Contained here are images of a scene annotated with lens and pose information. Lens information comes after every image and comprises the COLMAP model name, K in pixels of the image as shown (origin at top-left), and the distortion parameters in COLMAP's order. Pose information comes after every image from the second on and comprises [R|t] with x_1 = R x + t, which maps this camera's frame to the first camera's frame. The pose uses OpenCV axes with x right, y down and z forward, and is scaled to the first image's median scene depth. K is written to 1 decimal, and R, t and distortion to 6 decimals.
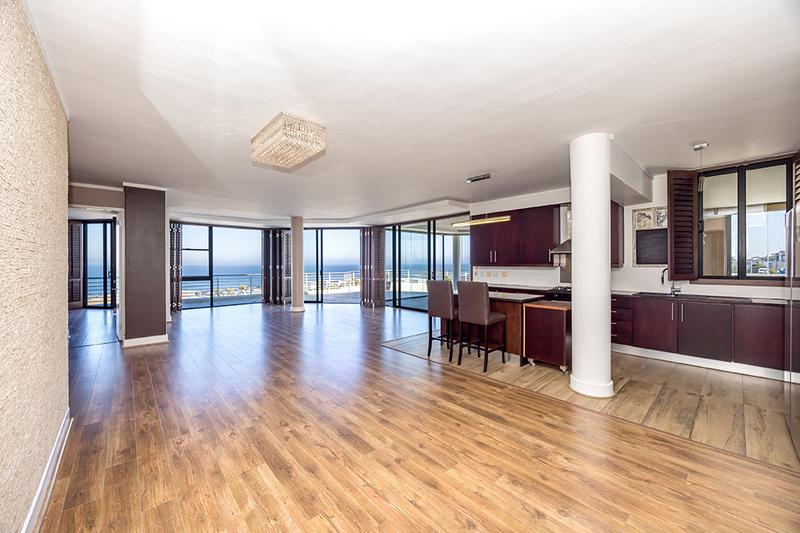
lens RADIAL K [[306.7, 0, 400.0], [0, 306.7, 266.5], [0, 0, 1]] dist [0.001422, 0.000366]
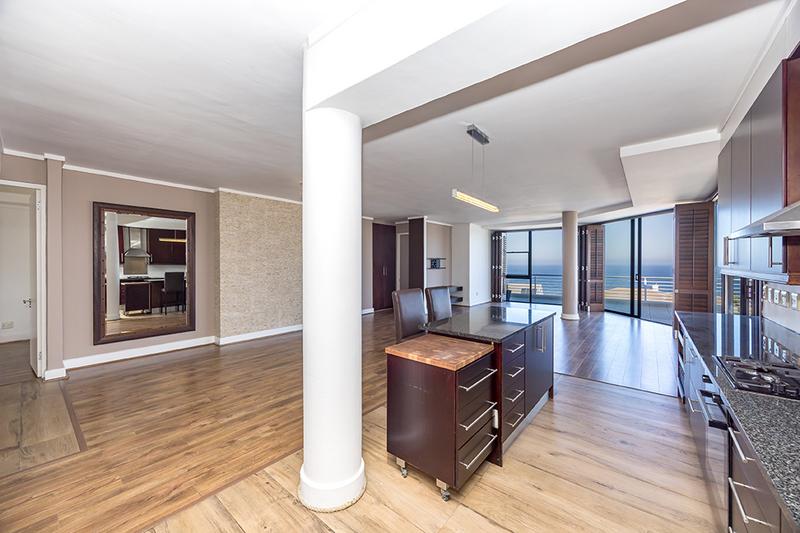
lens RADIAL K [[306.4, 0, 400.0], [0, 306.4, 266.5], [0, 0, 1]] dist [-0.001386, -0.000354]
pose [[0.138696, 0.010011, -0.990284, 1.439352], [-0.008963, 0.999921, 0.008853, -0.022806], [0.990294, 0.007648, 0.138775, 1.238026]]
